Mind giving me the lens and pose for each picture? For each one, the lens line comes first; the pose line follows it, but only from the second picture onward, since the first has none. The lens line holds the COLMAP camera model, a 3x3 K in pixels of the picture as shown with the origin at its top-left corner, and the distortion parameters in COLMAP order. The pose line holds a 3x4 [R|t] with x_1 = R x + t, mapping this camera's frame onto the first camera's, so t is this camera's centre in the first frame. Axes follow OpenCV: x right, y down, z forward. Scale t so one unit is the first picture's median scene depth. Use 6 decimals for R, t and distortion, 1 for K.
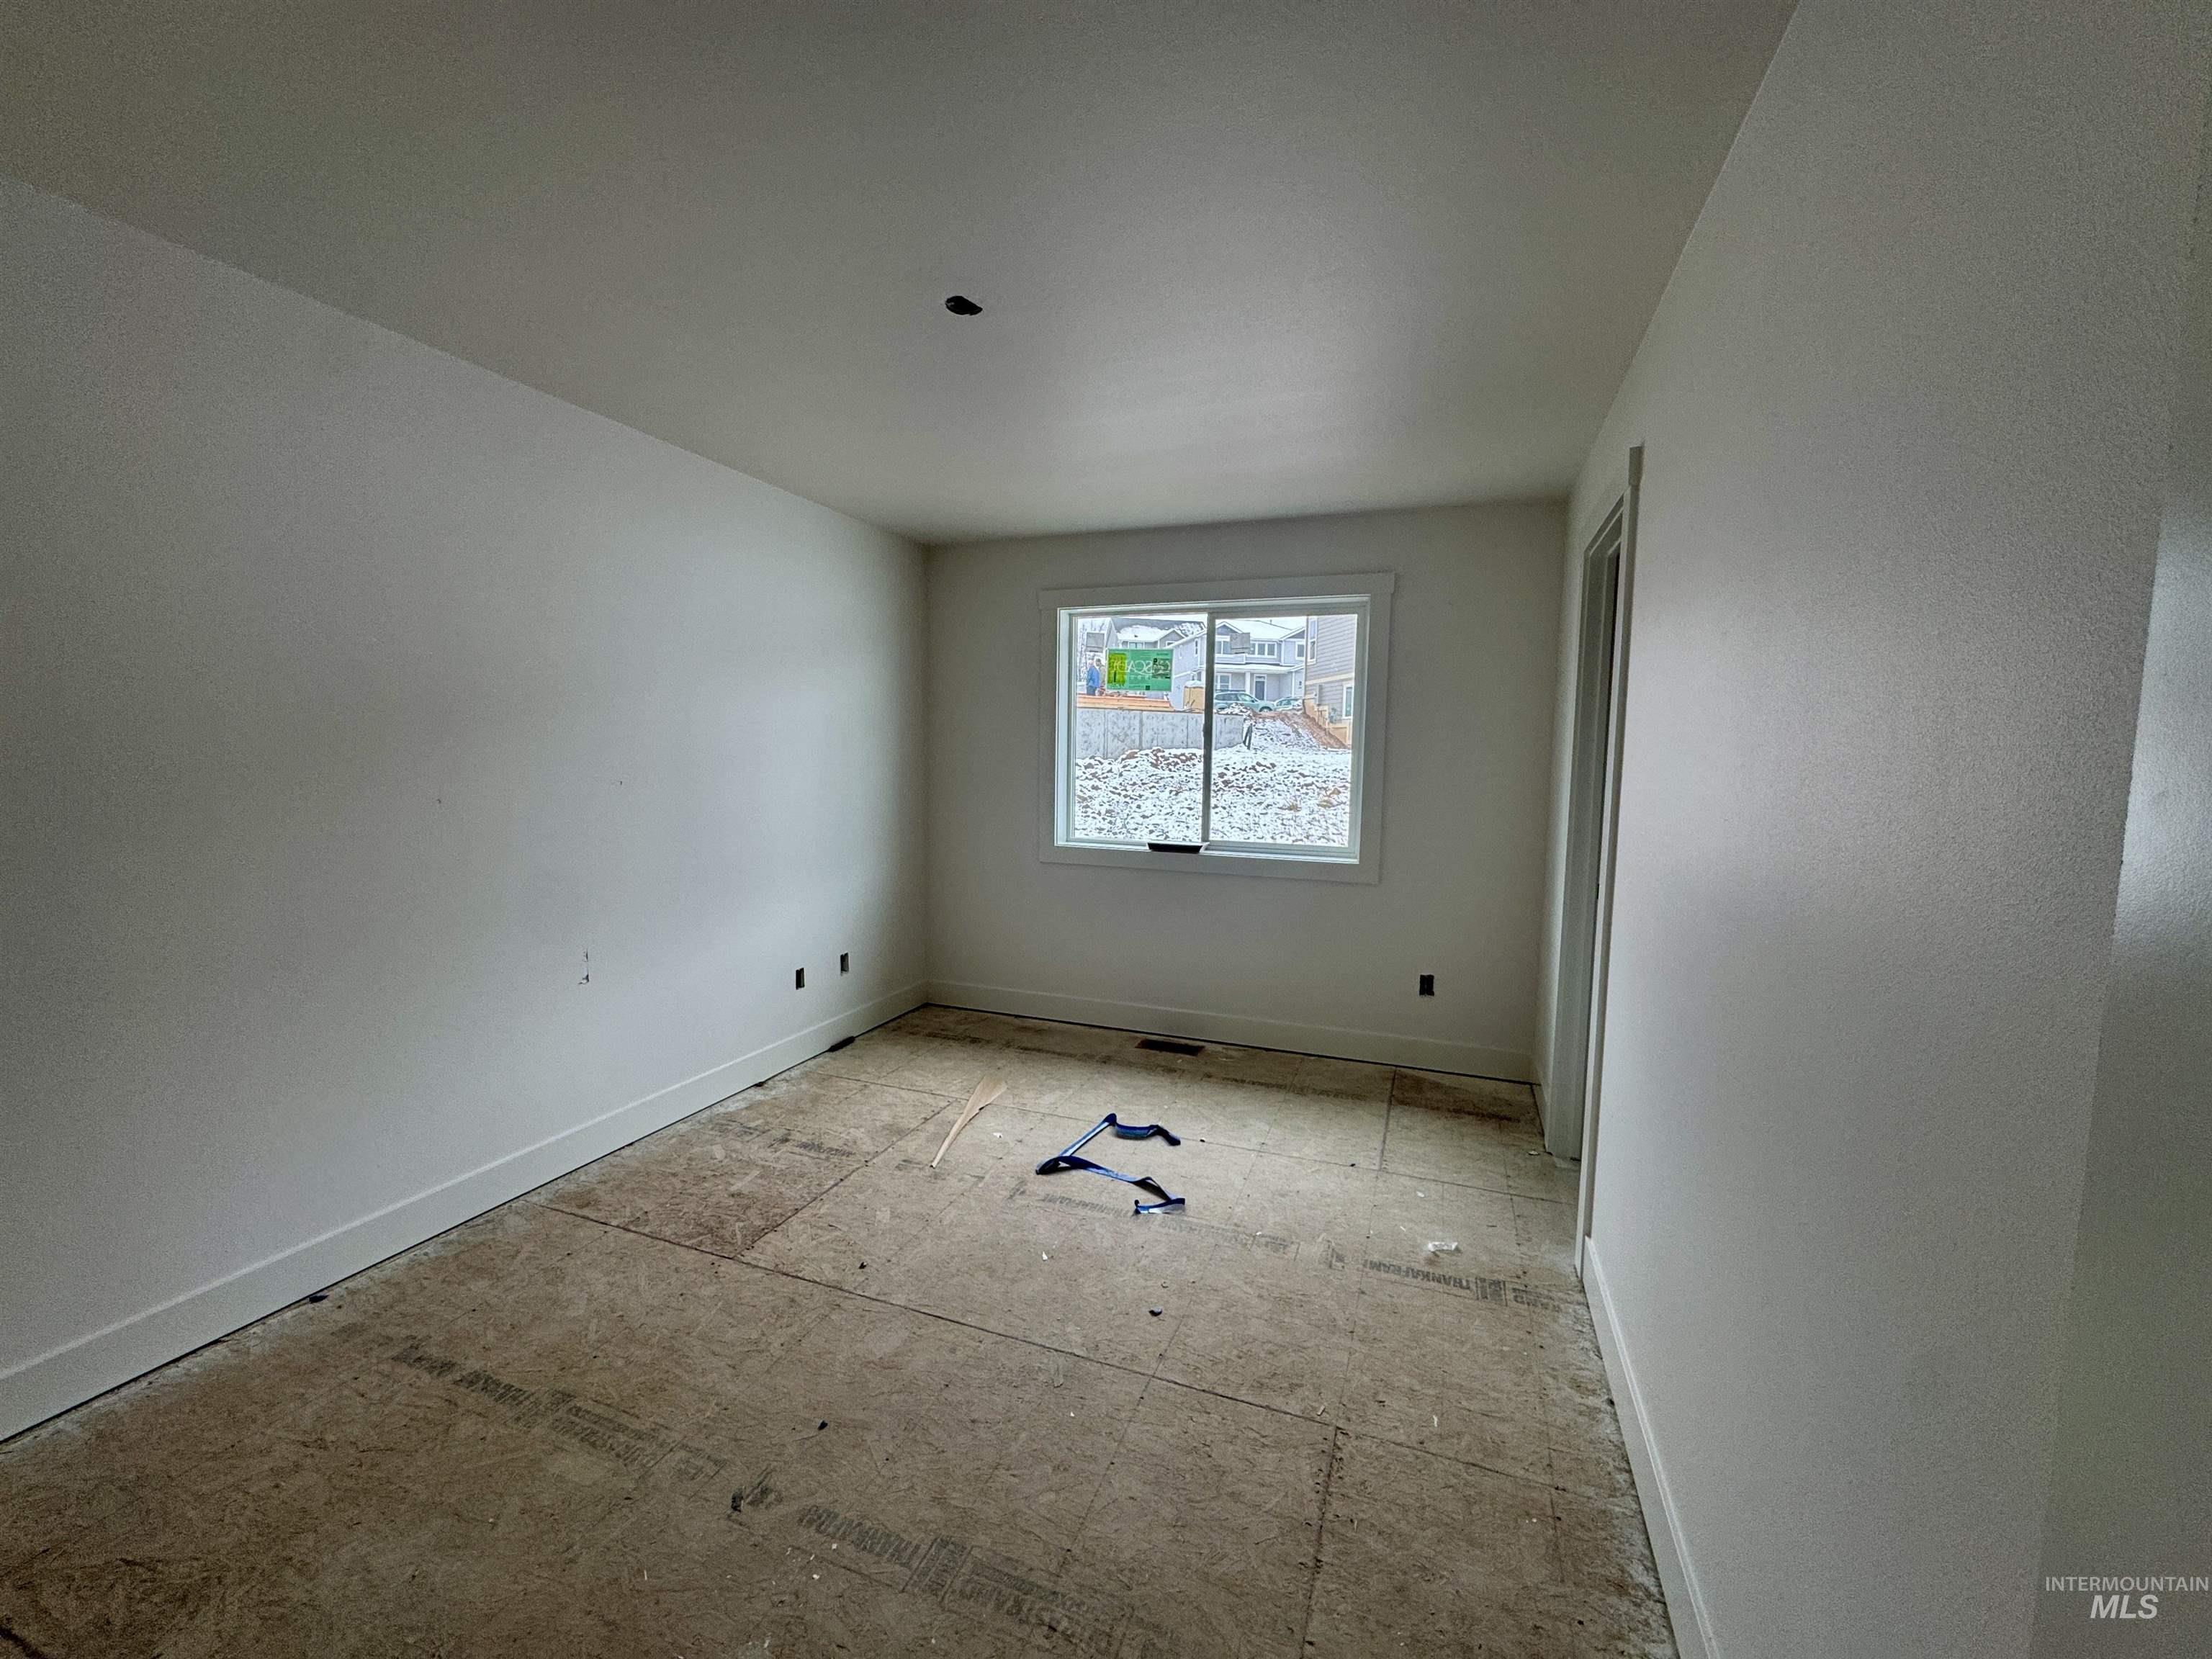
lens RADIAL K [[933.7, 0, 1106.0], [0, 933.7, 829.5], [0, 0, 1]] dist [-0.000206, -0.000019]
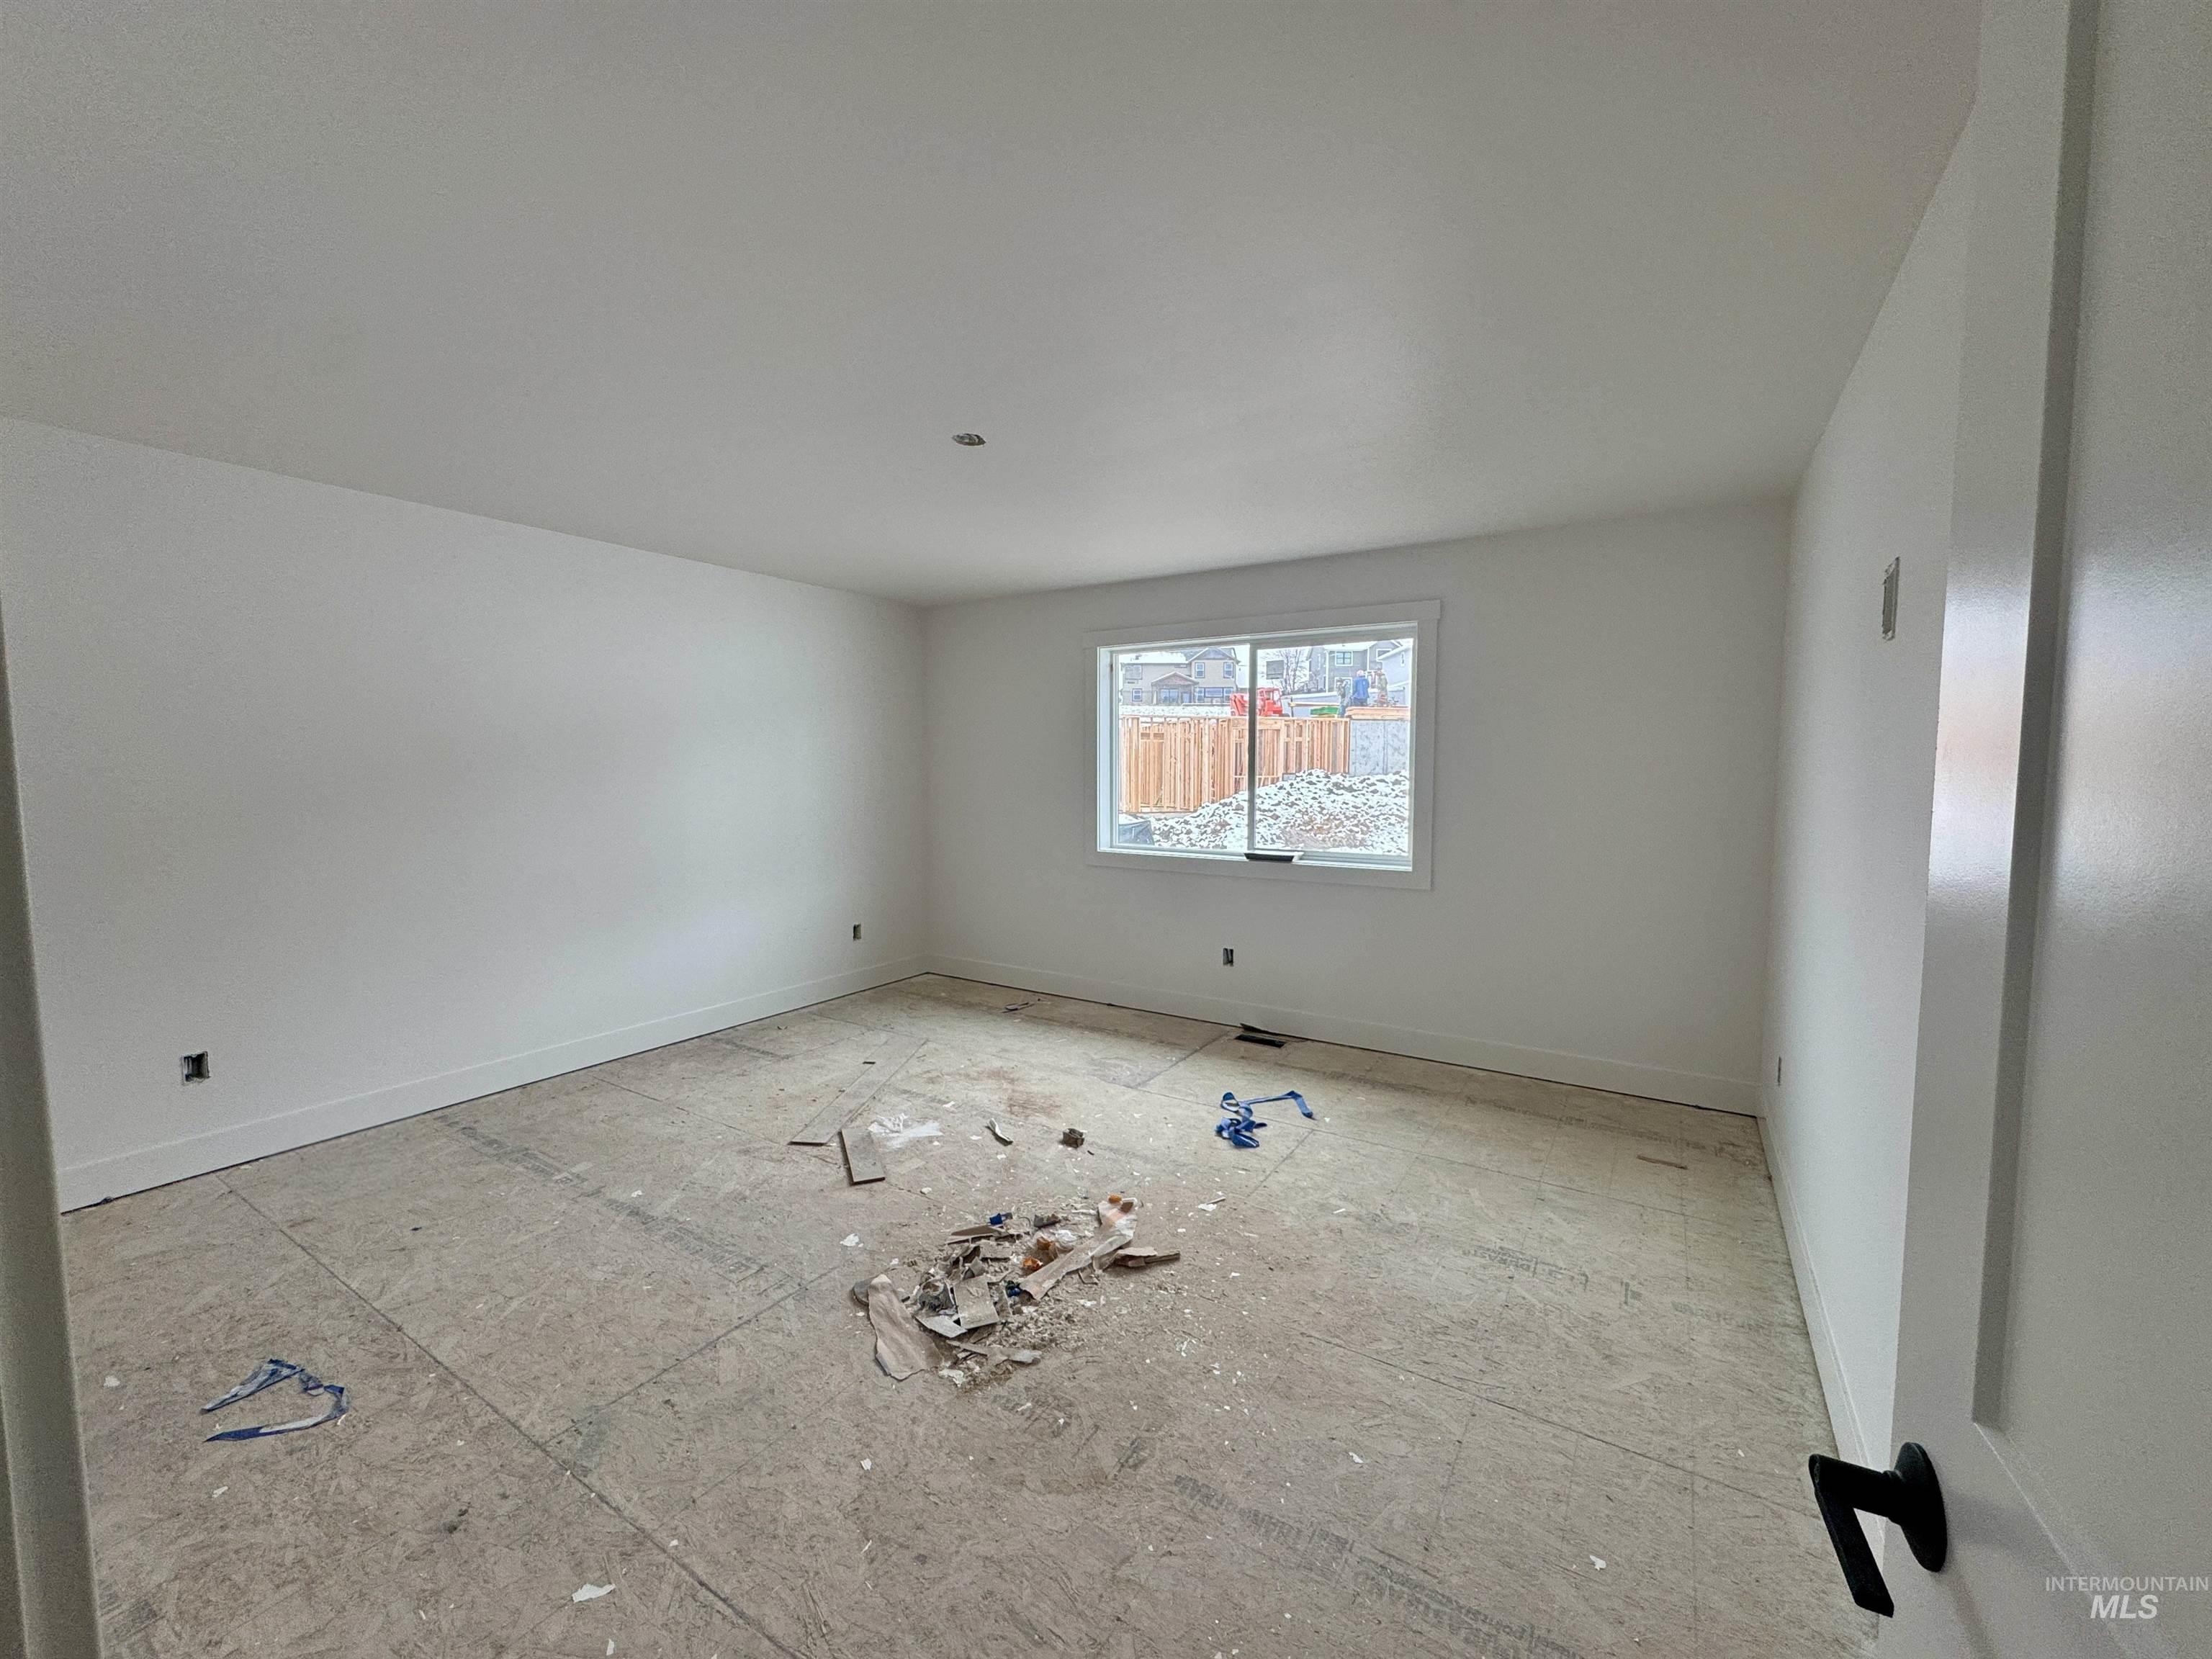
lens RADIAL K [[880.0, 0, 1109.3], [0, 880.0, 826.3], [0, 0, 1]] dist [0.000008, 0.000026]
pose [[0.975792, 0.006542, -0.218603, 0.165372], [-0.010902, 0.999765, -0.018747, 0.007701], [0.218429, 0.020676, 0.975634, -0.059357]]
